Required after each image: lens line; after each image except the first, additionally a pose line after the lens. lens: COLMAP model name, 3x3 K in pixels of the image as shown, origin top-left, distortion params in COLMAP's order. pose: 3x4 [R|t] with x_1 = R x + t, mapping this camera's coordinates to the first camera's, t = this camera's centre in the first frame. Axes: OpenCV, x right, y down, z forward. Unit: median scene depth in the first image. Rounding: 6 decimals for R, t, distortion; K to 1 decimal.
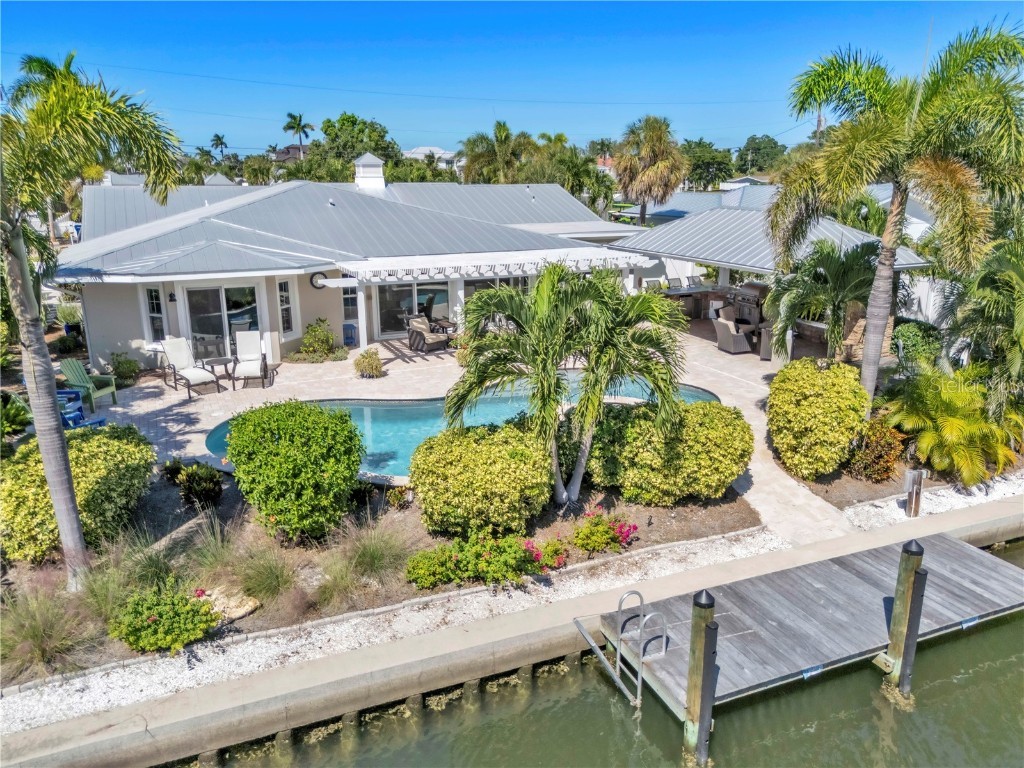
lens RADIAL K [[742.4, 0, 512.0], [0, 742.4, 384.0], [0, 0, 1]] dist [0.021918, -0.003923]
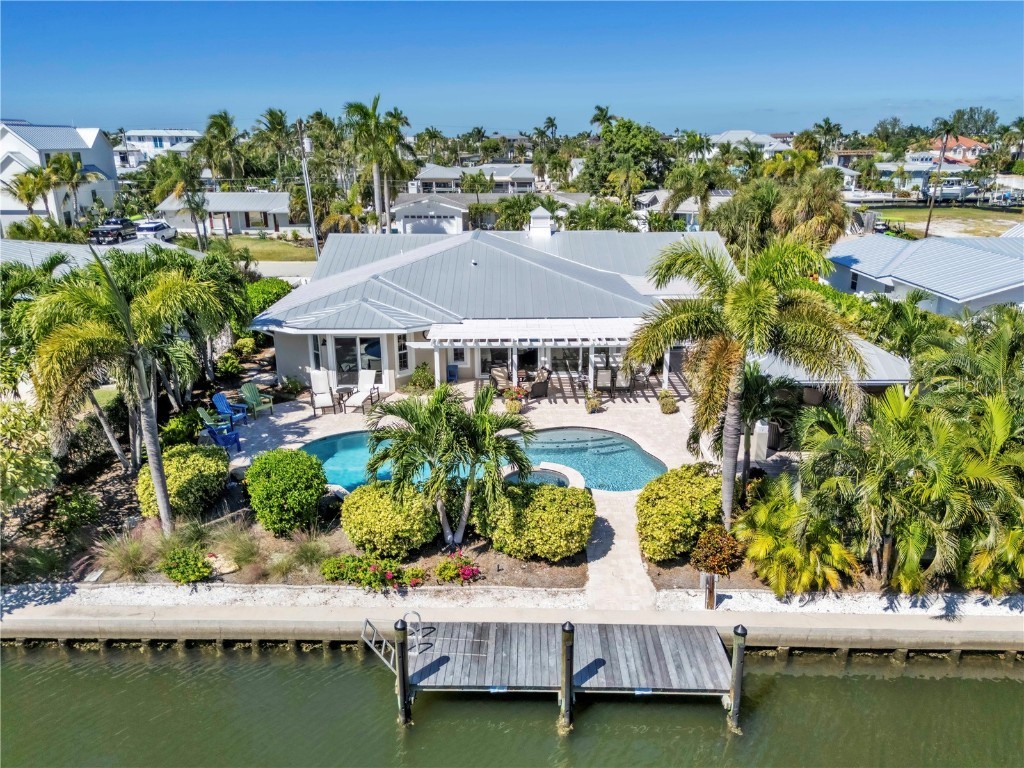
lens RADIAL K [[725.9, 0, 512.0], [0, 725.9, 384.0], [0, 0, 1]] dist [0.031980, -0.000838]
pose [[0.915576, 0.122175, -0.383138, 0.686312], [-0.108707, 0.992455, 0.056700, -0.243535], [0.387174, -0.010264, 0.921949, -0.272922]]
